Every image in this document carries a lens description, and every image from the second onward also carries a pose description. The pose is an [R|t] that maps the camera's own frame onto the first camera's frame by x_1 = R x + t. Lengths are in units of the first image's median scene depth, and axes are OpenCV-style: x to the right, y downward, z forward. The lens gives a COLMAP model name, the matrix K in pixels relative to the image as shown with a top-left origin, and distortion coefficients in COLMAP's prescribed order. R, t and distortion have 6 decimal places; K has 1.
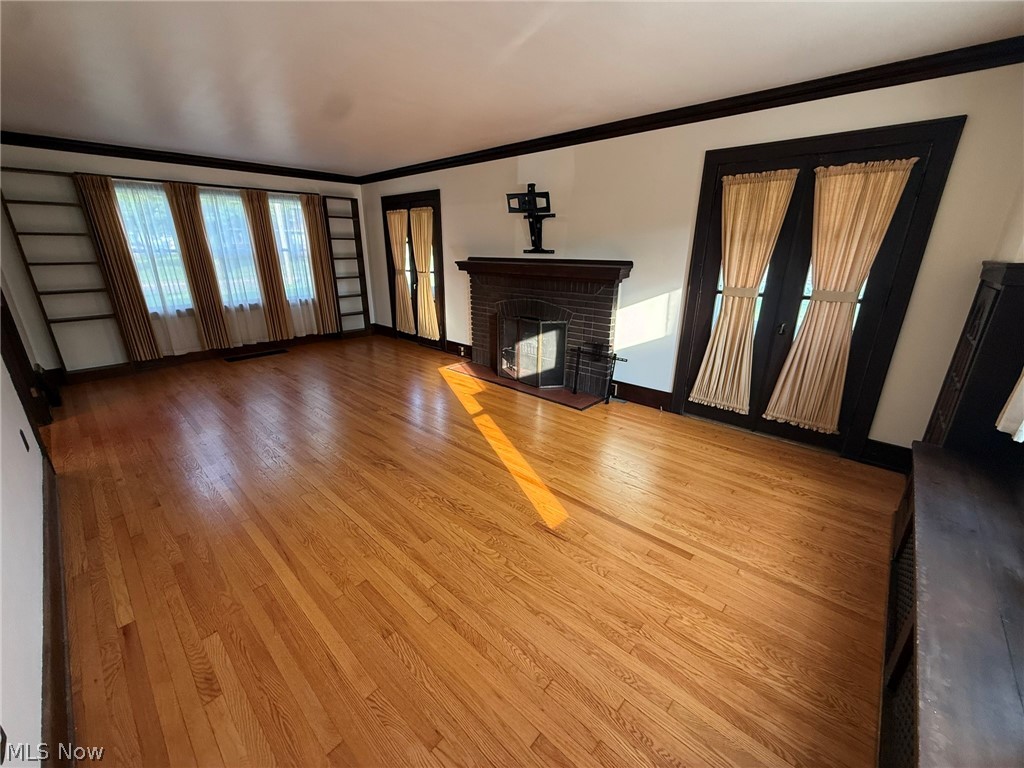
lens RADIAL K [[407.6, 0, 510.6], [0, 407.6, 383.9], [0, 0, 1]] dist [0.001710, -0.000667]
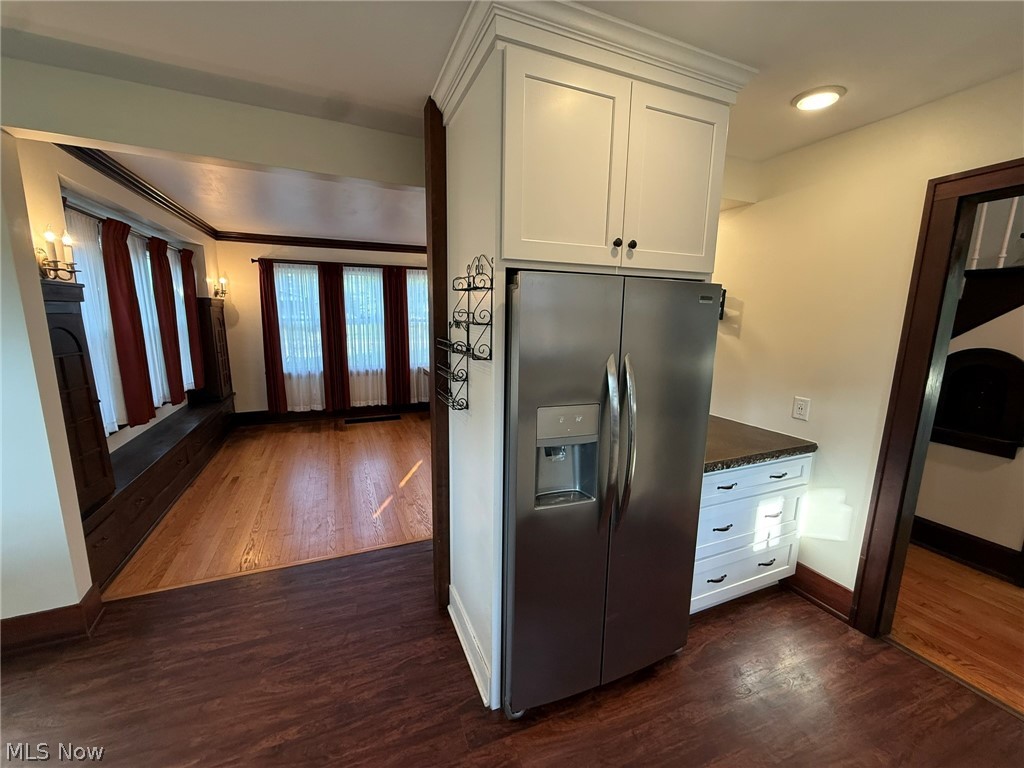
lens RADIAL K [[407.6, 0, 517.1], [0, 407.6, 389.6], [0, 0, 1]] dist [0.001710, -0.000667]
pose [[0.912422, 0.073881, -0.402526, 0.299301], [-0.135320, 0.982711, -0.126366, -0.123190], [0.386230, 0.169769, 0.906645, 0.381373]]
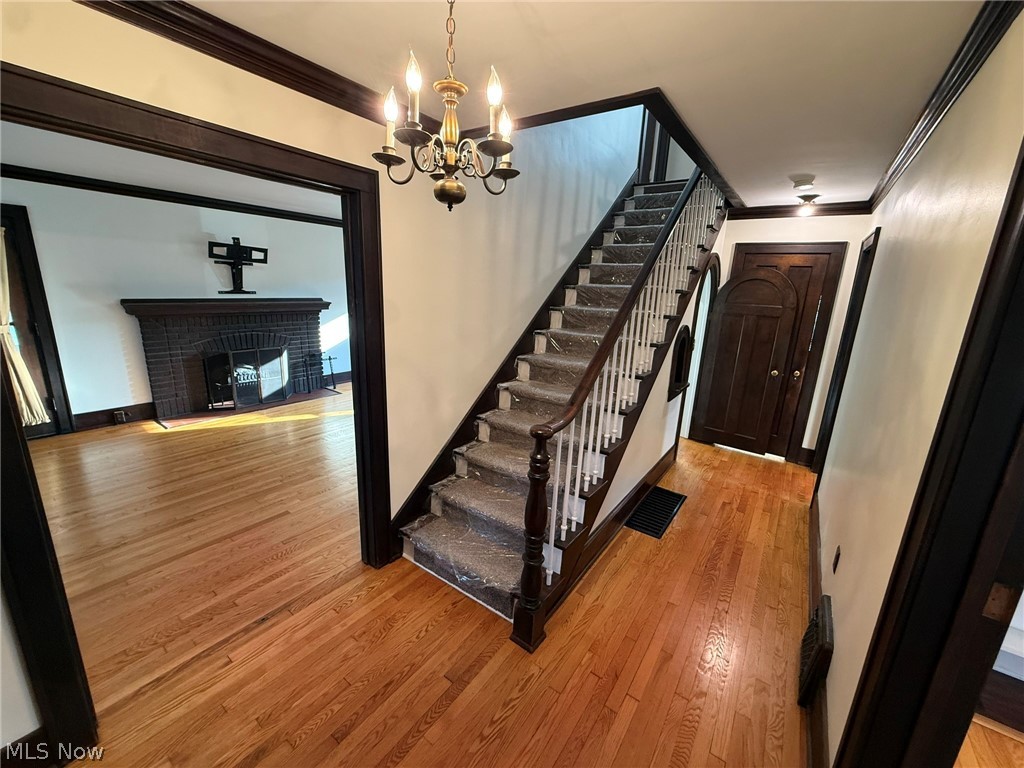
lens RADIAL K [[407.6, 0, 508.6], [0, 407.6, 384.1], [0, 0, 1]] dist [0.001710, -0.000667]
pose [[-0.112957, -0.241844, 0.963718, -1.244666], [0.282548, 0.922064, 0.264508, -0.178777], [-0.952579, 0.302175, -0.035821, 0.396923]]
